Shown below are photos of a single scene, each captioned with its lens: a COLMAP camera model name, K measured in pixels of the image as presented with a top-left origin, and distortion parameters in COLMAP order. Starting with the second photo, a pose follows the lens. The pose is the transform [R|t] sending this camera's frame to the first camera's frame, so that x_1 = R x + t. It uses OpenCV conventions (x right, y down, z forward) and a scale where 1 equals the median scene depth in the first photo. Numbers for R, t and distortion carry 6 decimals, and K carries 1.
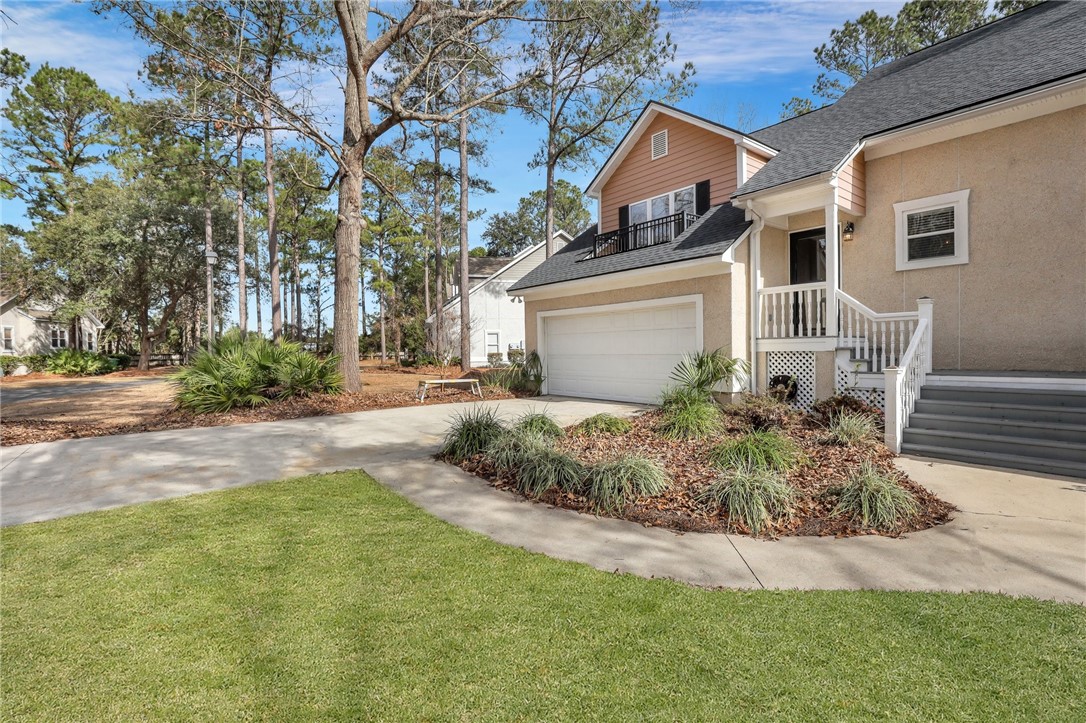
lens RADIAL K [[508.9, 0, 545.3], [0, 508.9, 364.5], [0, 0, 1]] dist [-0.024546, 0.000125]
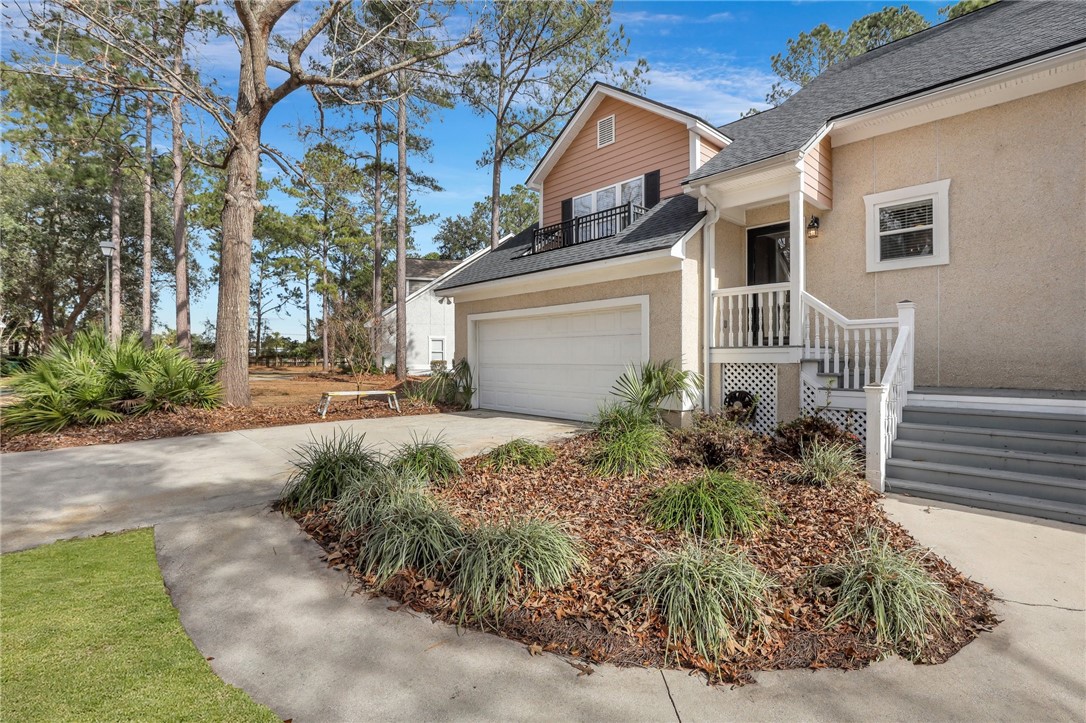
lens RADIAL K [[499.6, 0, 547.7], [0, 499.6, 363.3], [0, 0, 1]] dist [-0.021712, 0.000352]
pose [[0.996567, 0.011776, 0.081947, 0.071881], [-0.010239, 0.999764, -0.019150, -0.005606], [-0.082153, 0.018245, 0.996453, 0.177833]]
